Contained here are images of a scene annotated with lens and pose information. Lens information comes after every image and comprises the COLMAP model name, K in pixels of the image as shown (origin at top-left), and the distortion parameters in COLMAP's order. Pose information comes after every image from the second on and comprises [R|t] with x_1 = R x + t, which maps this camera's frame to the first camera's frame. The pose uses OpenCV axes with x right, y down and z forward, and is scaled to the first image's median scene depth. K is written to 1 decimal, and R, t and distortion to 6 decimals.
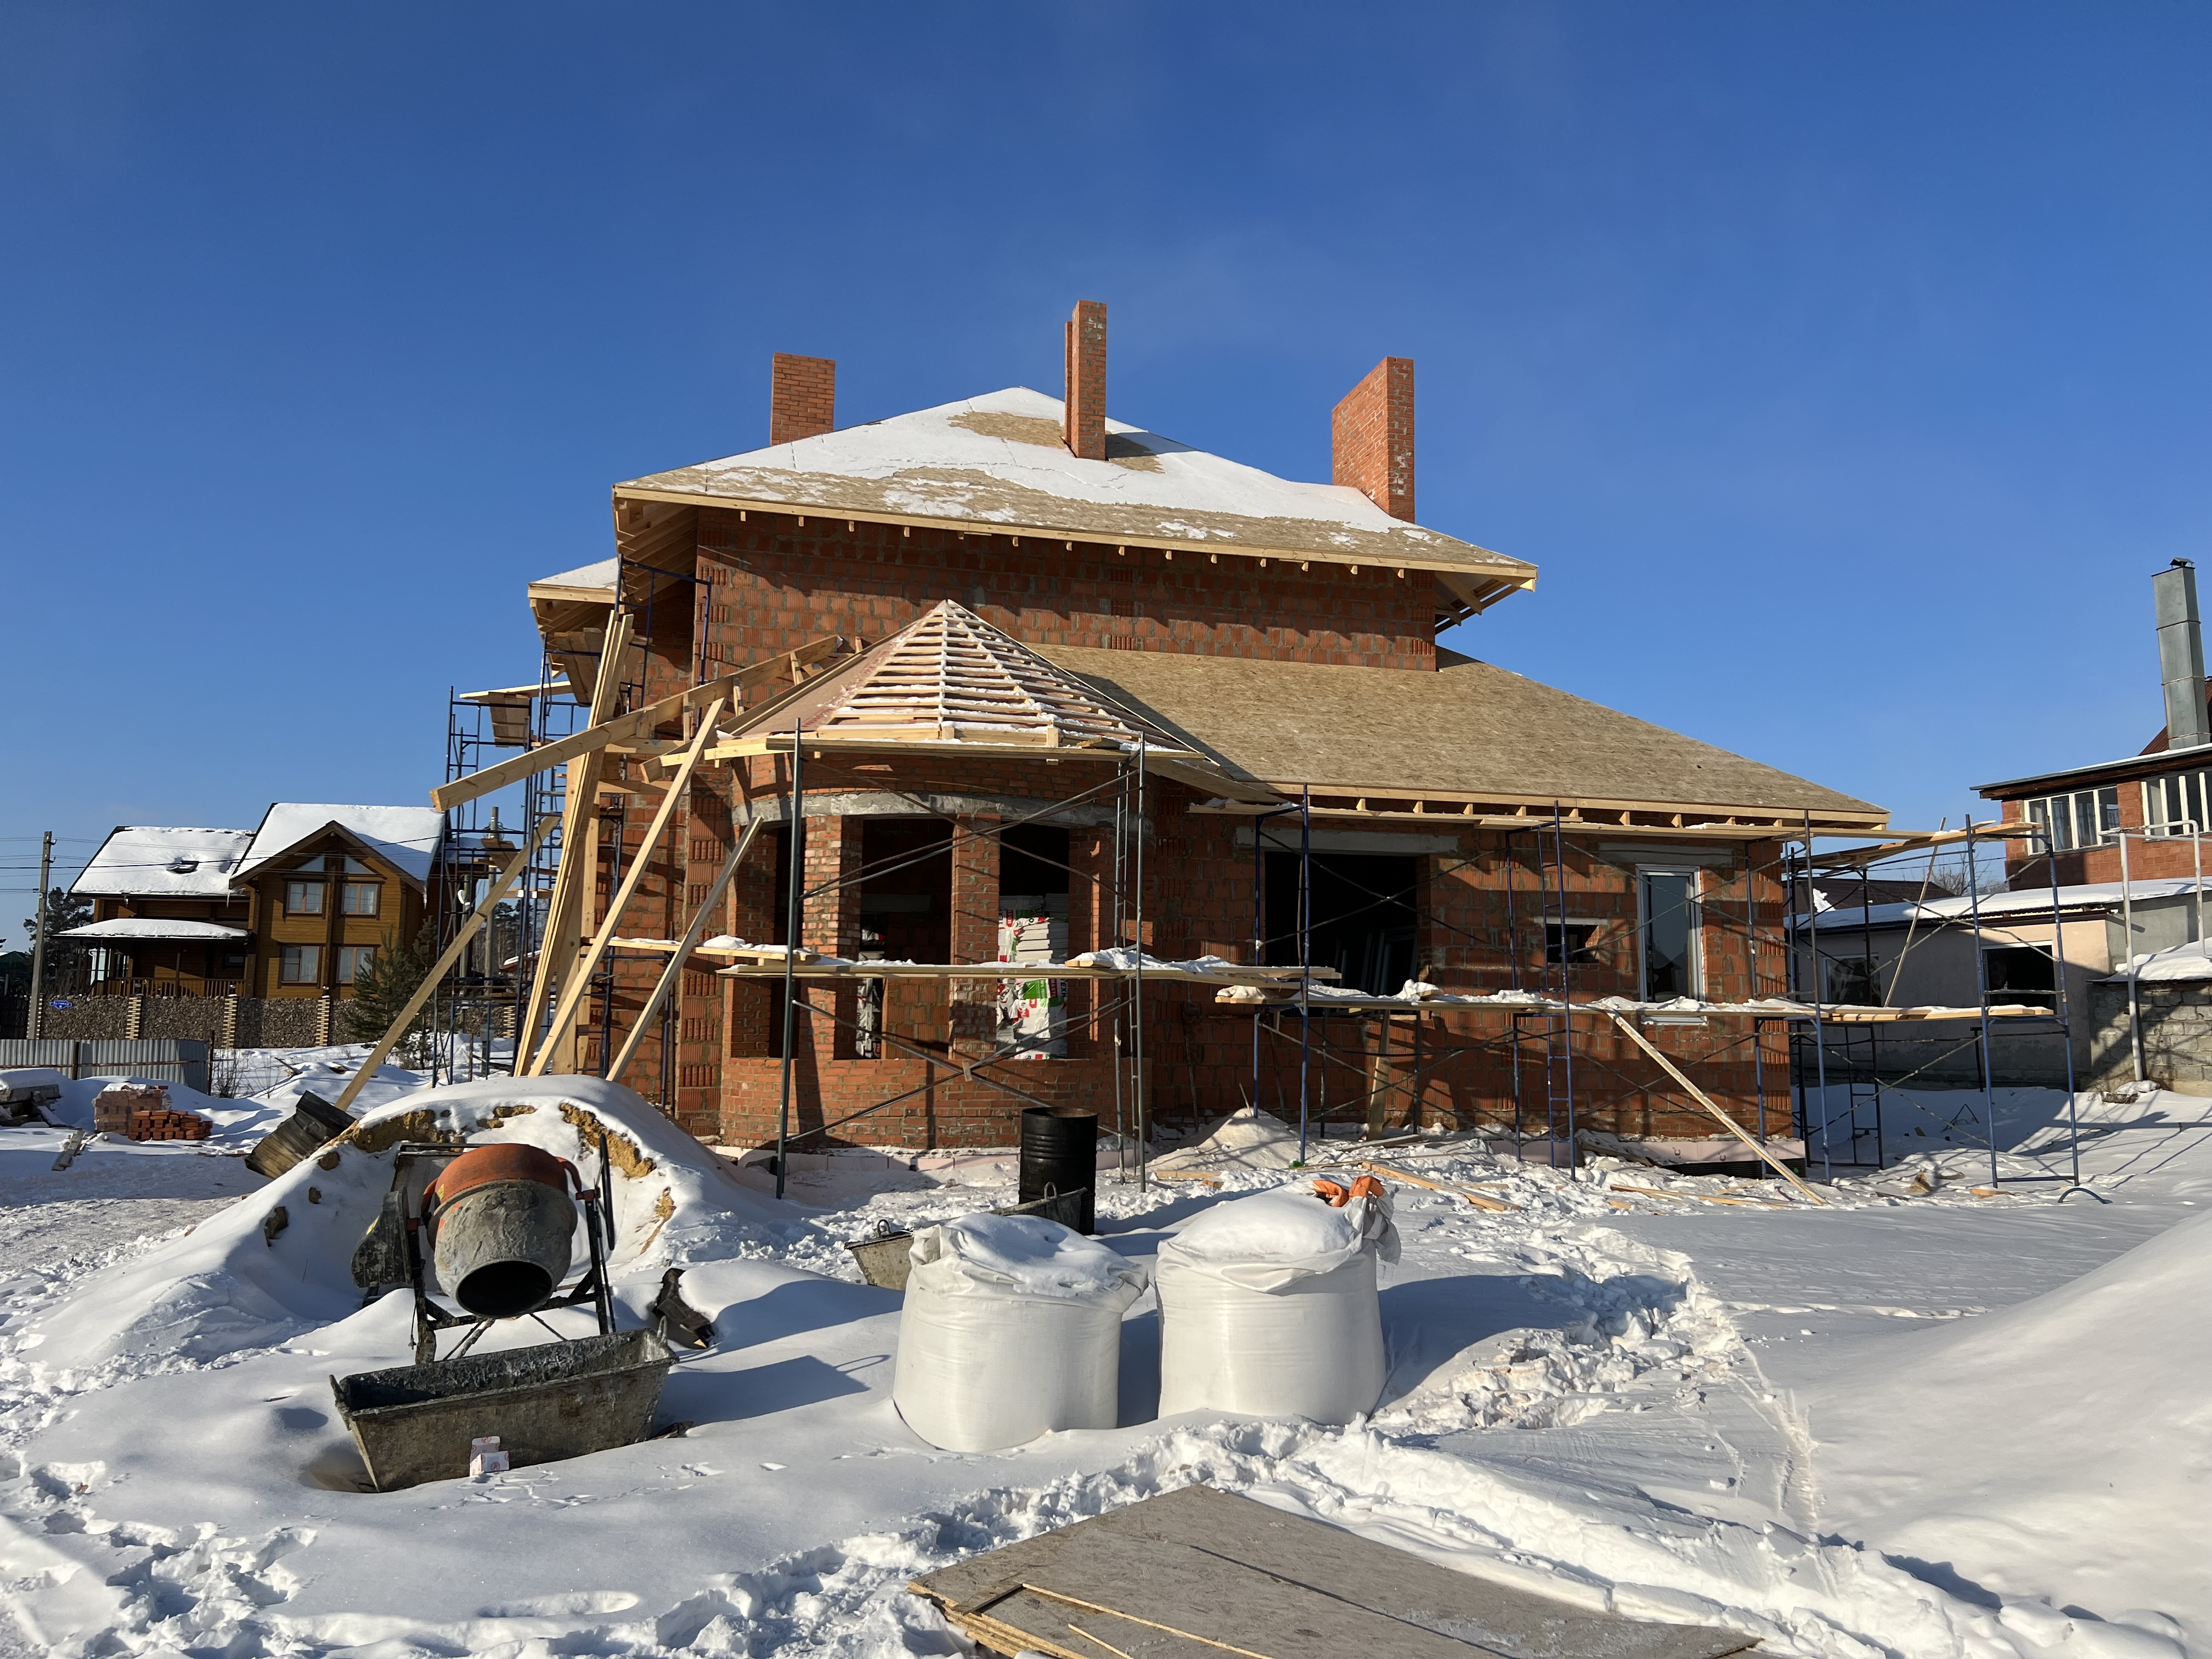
lens RADIAL K [[1693.7, 0, 1111.0], [0, 1693.7, 866.0], [0, 0, 1]] dist [0.036262, 0.000163]
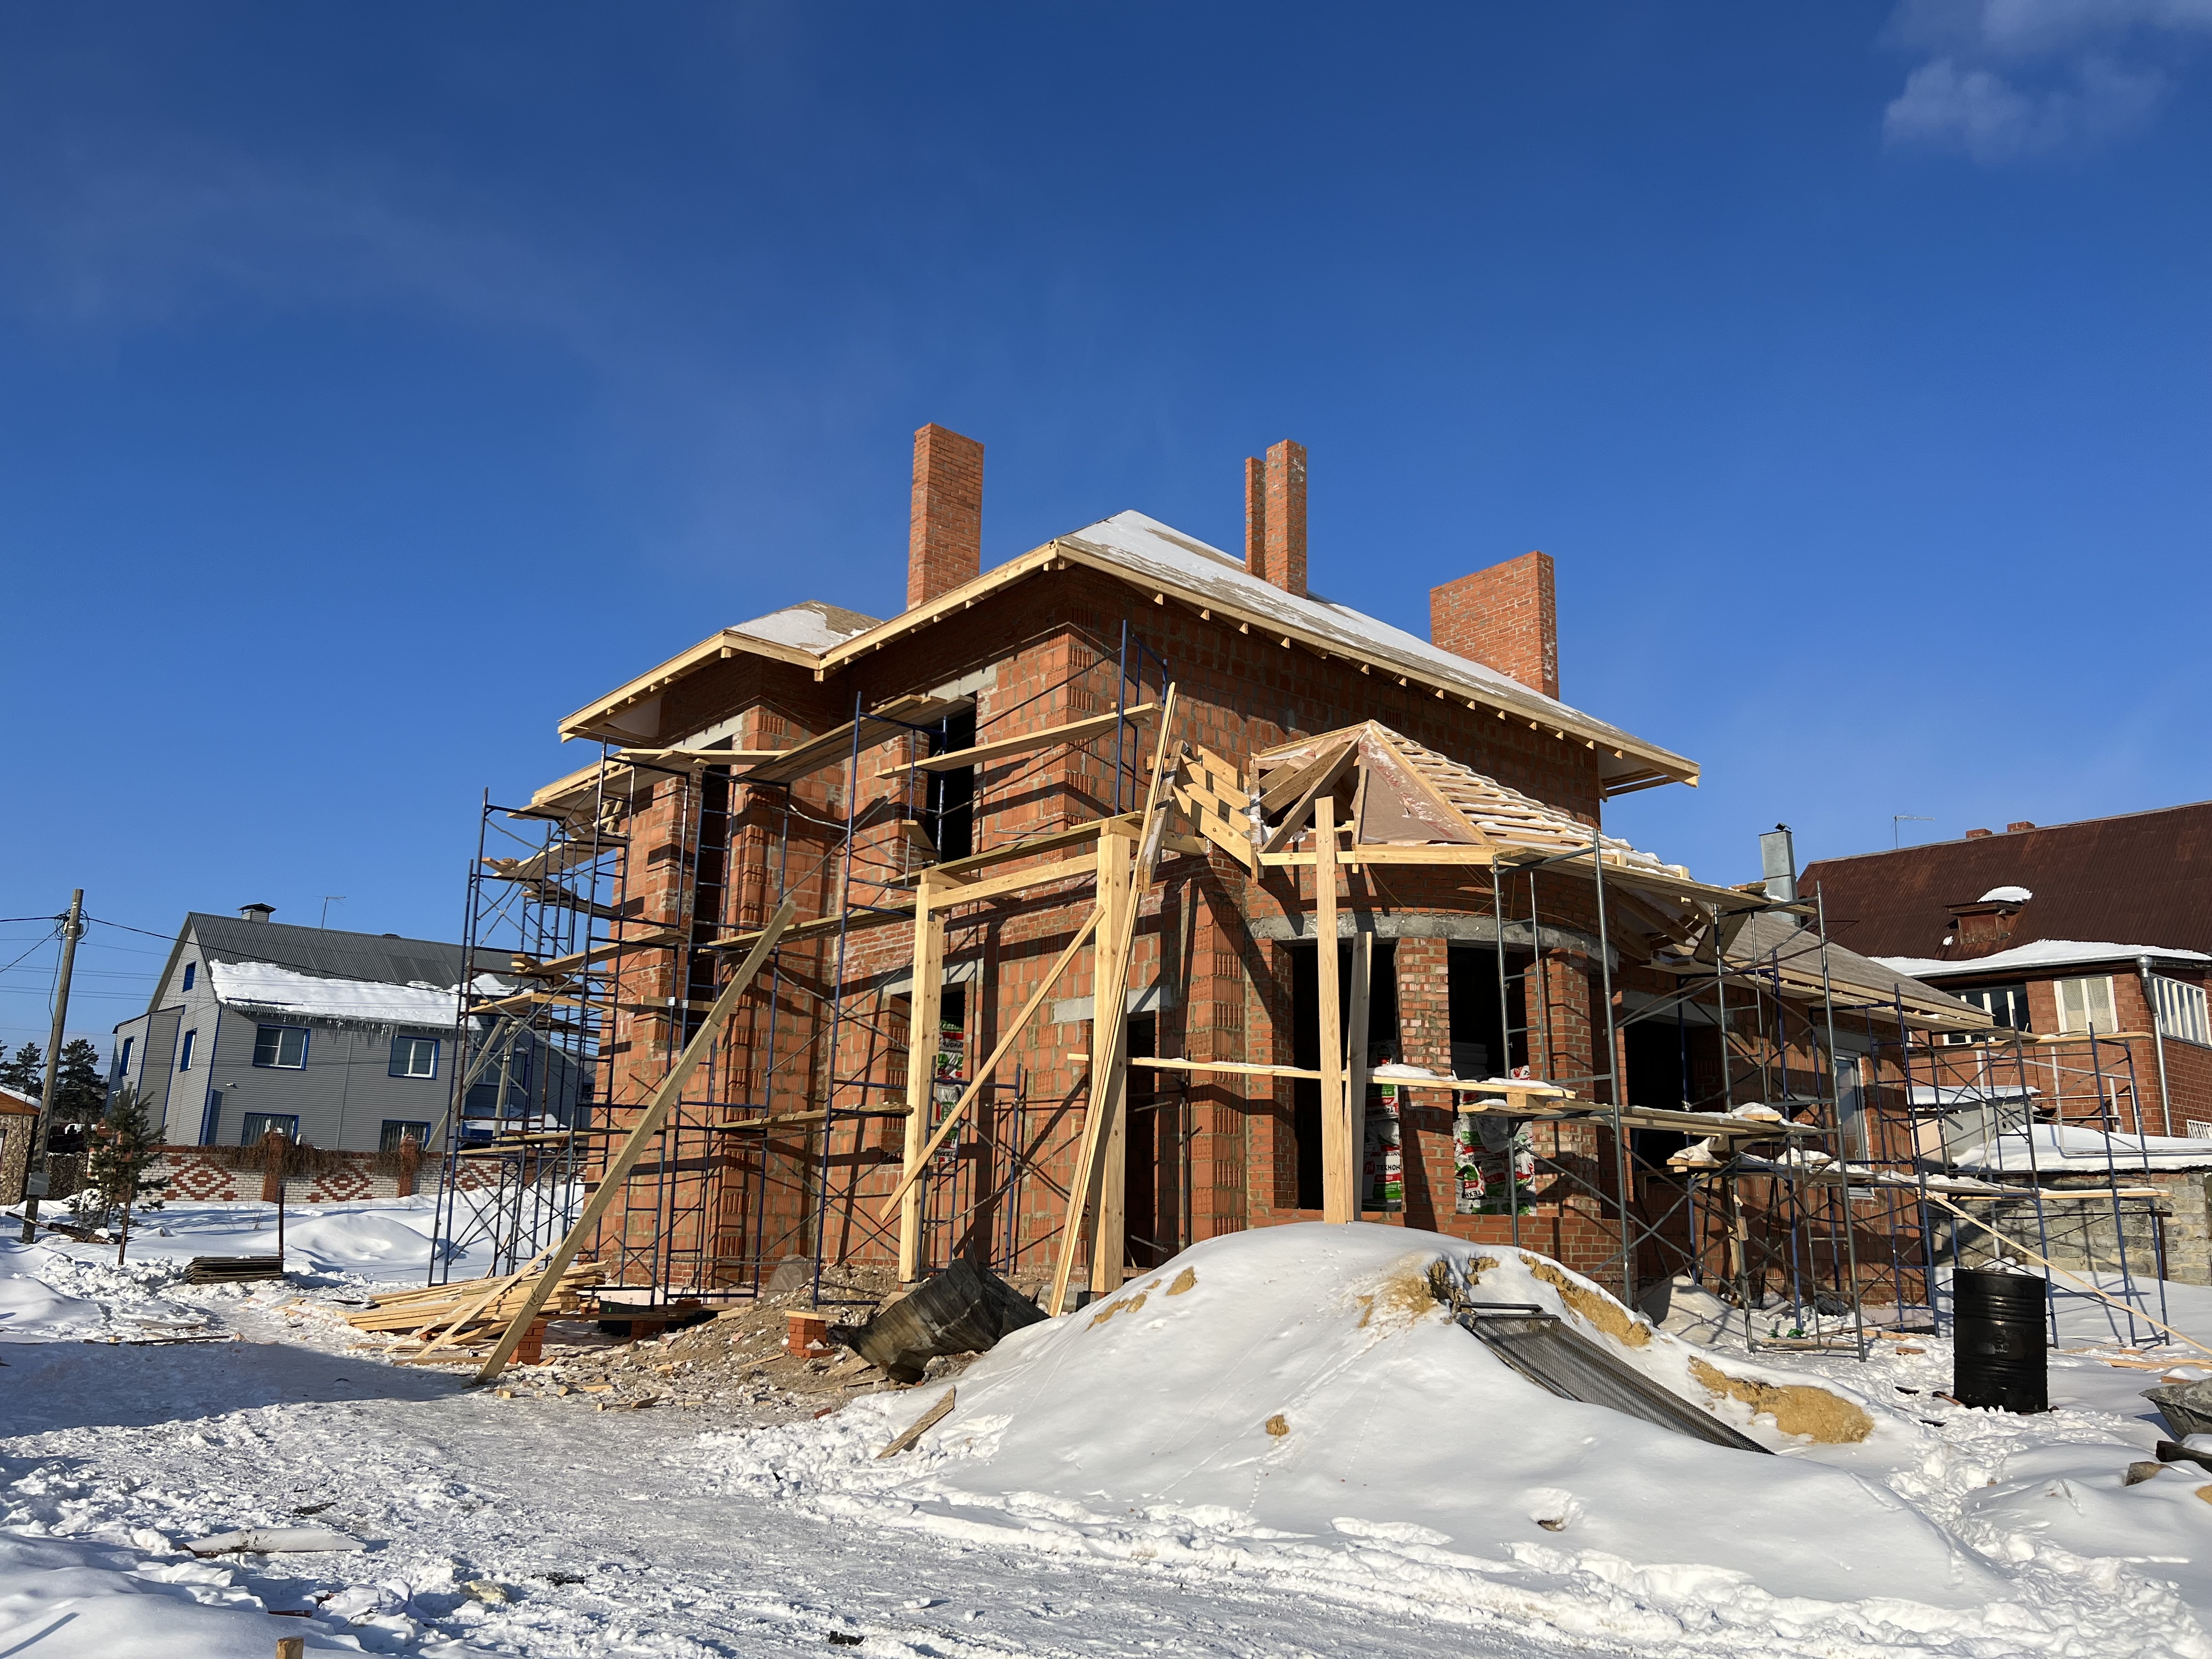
lens RADIAL K [[1692.0, 0, 1106.0], [0, 1692.0, 829.5], [0, 0, 1]] dist [0.005834, 0.000690]
pose [[0.906915, 0.112401, 0.406042, -0.524682], [-0.060641, 0.988545, -0.138206, 0.036338], [-0.416926, 0.100718, 0.903343, 0.191251]]
